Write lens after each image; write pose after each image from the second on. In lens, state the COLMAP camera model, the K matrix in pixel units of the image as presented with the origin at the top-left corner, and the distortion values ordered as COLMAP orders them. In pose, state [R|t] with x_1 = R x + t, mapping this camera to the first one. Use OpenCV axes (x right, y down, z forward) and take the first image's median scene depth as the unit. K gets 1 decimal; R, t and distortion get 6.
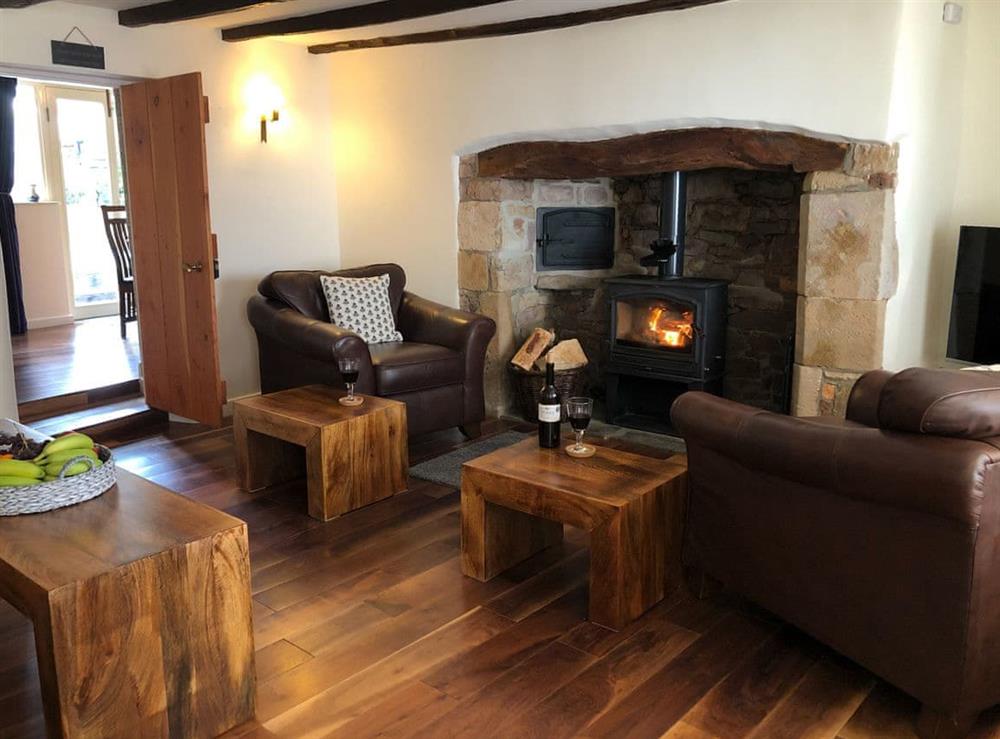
lens RADIAL K [[851.7, 0, 476.9], [0, 851.7, 341.6], [0, 0, 1]] dist [0.121581, -0.318314]
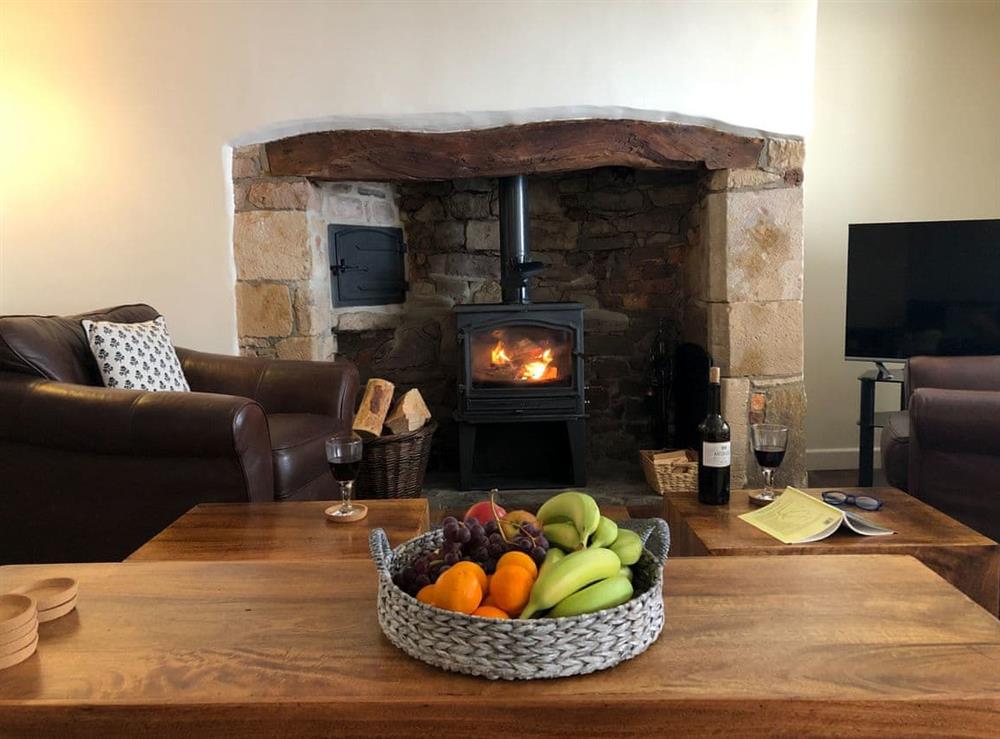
lens RADIAL K [[851.7, 0, 476.9], [0, 851.7, 341.6], [0, 0, 1]] dist [0.121581, -0.318314]
pose [[0.770714, -0.067219, 0.633625, -0.347949], [0.128730, 0.990341, -0.051519, 0.001843], [-0.624041, 0.121273, 0.771923, 0.384601]]
